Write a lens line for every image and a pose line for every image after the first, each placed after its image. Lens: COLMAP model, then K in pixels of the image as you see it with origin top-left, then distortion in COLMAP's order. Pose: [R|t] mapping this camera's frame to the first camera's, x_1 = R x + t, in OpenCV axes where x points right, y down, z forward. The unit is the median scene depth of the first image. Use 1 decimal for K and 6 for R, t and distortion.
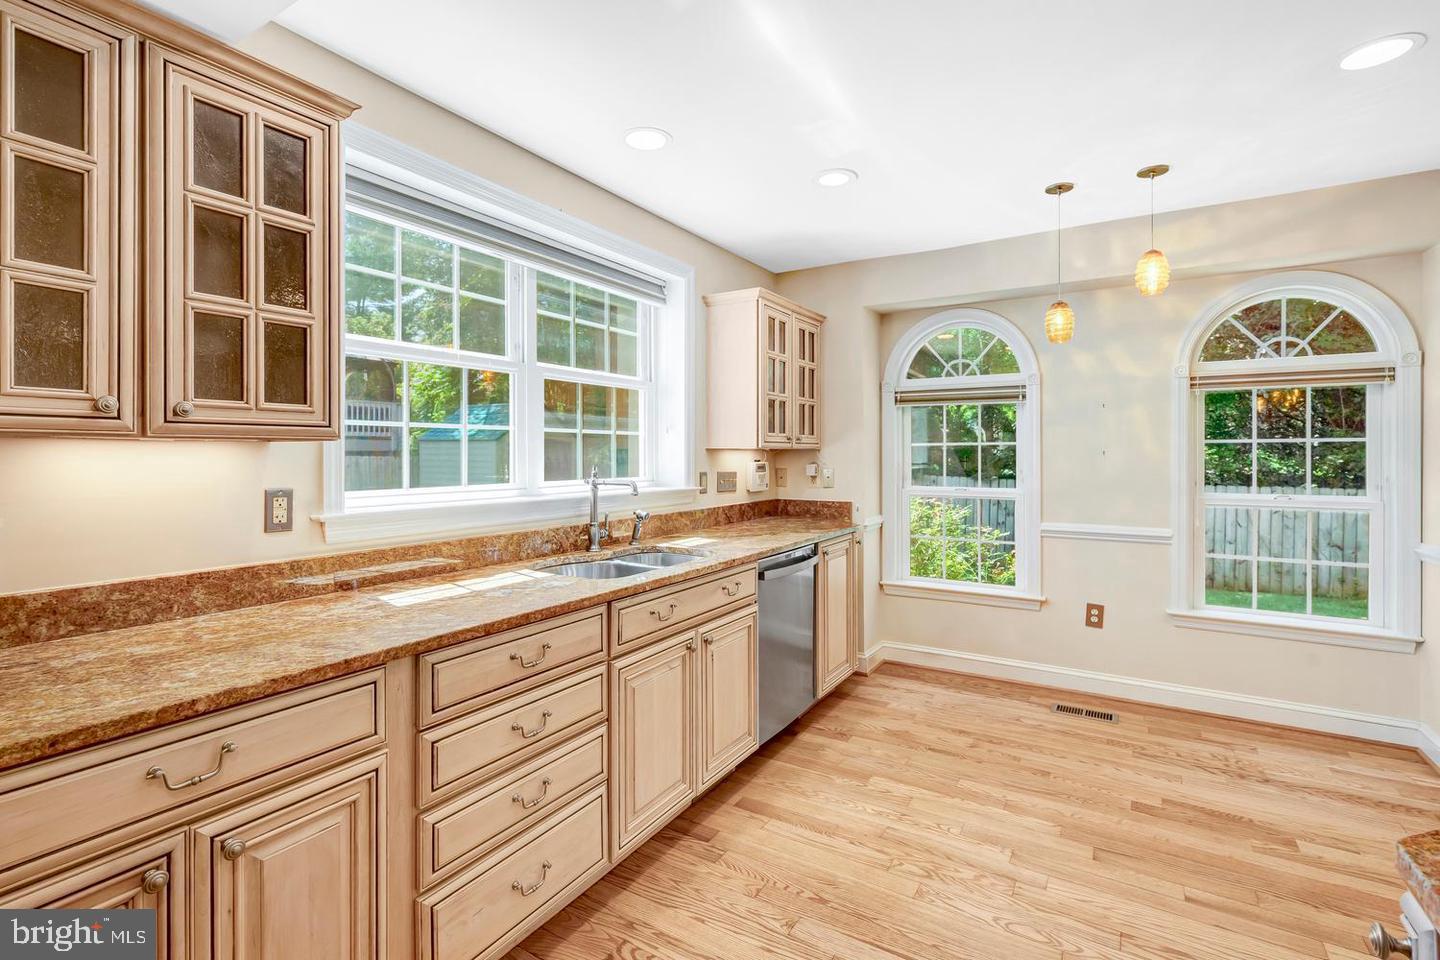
lens RADIAL K [[677.5, 0, 706.9], [0, 677.5, 451.9], [0, 0, 1]] dist [-0.000389, 0.000127]
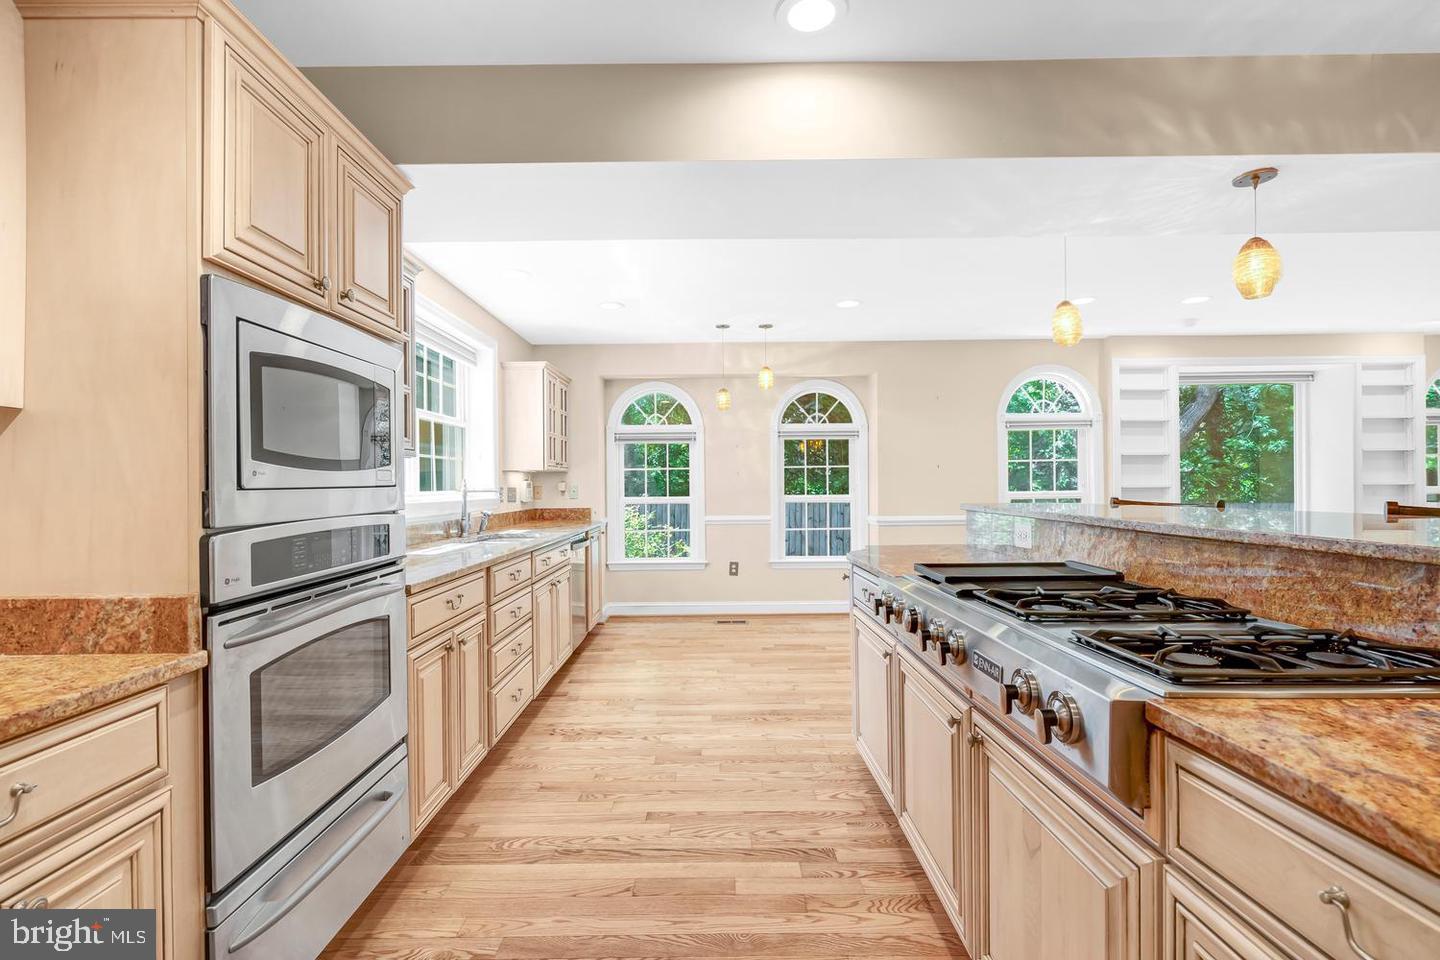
lens RADIAL K [[659.6, 0, 720.0], [0, 659.6, 480.0], [0, 0, 1]] dist [-0.000984, 0.000305]
pose [[0.842965, -0.005519, 0.537940, -0.406227], [0.008914, 0.999953, -0.003710, 0.027125], [-0.537894, 0.007922, 0.842975, -0.447909]]
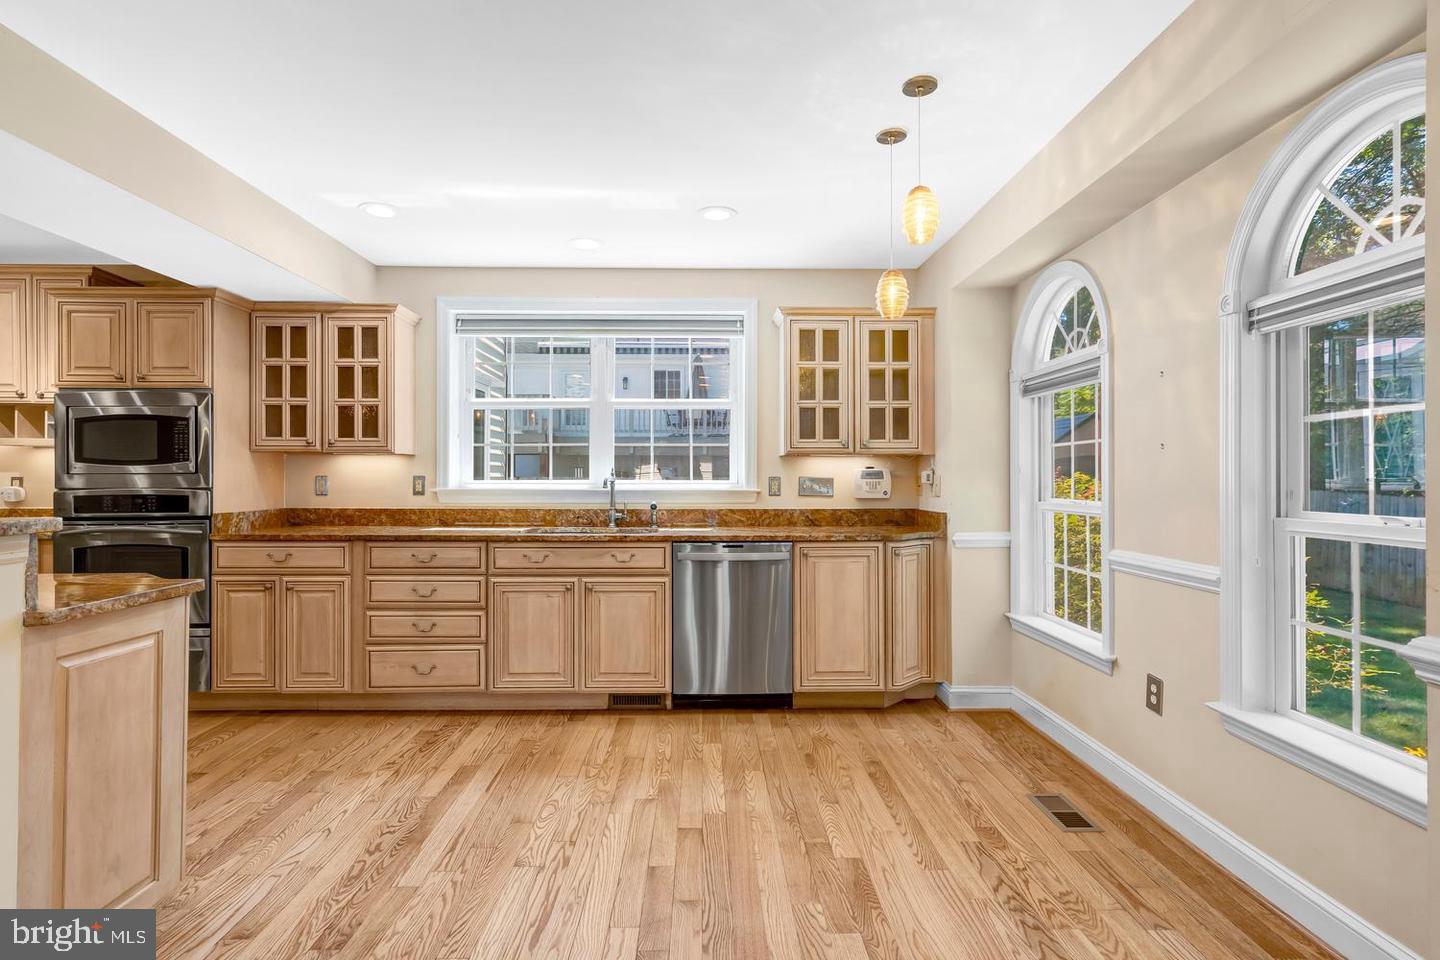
lens RADIAL K [[726.4, 0, 715.4], [0, 726.4, 475.3], [0, 0, 1]] dist [-0.001759, -0.000313]
pose [[0.542347, -0.005441, -0.840137, 1.077129], [0.000273, 0.999980, -0.006300, 0.038462], [0.840154, 0.003188, 0.542338, 0.296977]]
